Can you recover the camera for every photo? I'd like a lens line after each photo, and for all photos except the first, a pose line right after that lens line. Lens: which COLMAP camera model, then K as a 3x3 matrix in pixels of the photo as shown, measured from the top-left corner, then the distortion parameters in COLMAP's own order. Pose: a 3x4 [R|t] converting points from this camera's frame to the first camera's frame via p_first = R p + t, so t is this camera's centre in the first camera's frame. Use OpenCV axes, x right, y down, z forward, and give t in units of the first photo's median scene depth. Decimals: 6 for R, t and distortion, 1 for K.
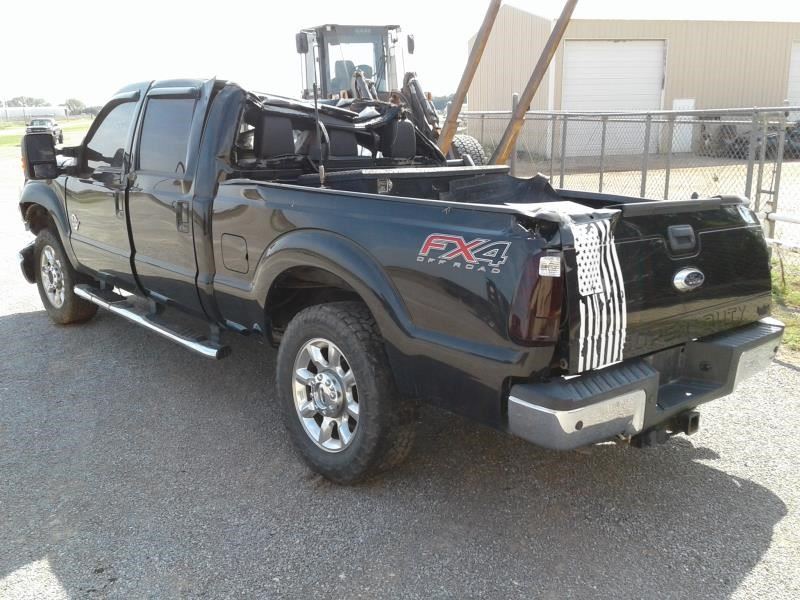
lens RADIAL K [[742.0, 0, 400.0], [0, 742.0, 300.0], [0, 0, 1]] dist [0.082162, -0.140456]
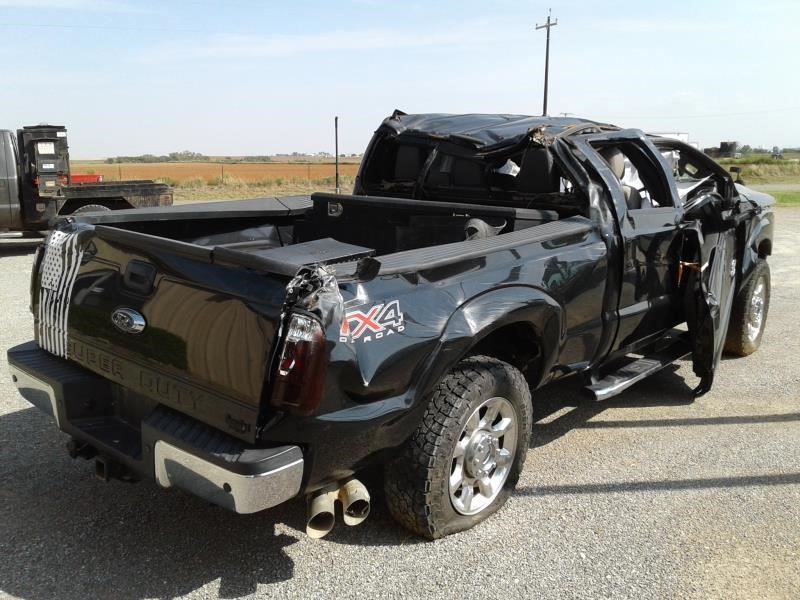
lens RADIAL K [[742.0, 0, 400.0], [0, 742.0, 300.0], [0, 0, 1]] dist [0.082162, -0.140456]
pose [[0.142144, 0.199493, -0.969535, 1.479312], [-0.235762, 0.958115, 0.162578, -0.314031], [0.961359, 0.205470, 0.183223, 1.287853]]
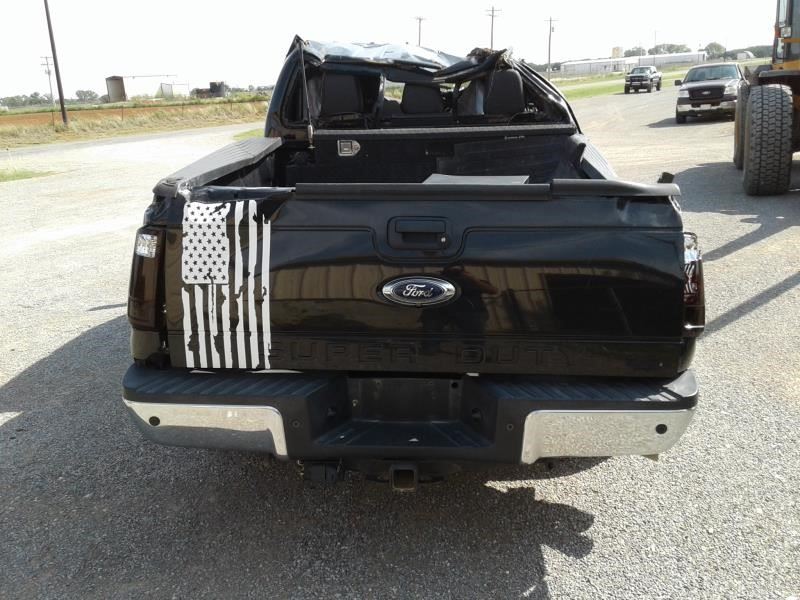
lens RADIAL K [[741.4, 0, 400.0], [0, 741.4, 300.0], [0, 0, 1]] dist [0.004175, -0.013828]
pose [[0.701911, 0.173431, -0.690828, 0.987555], [-0.123151, 0.984846, 0.122116, -0.119281], [0.701538, -0.000638, 0.712632, 0.523737]]
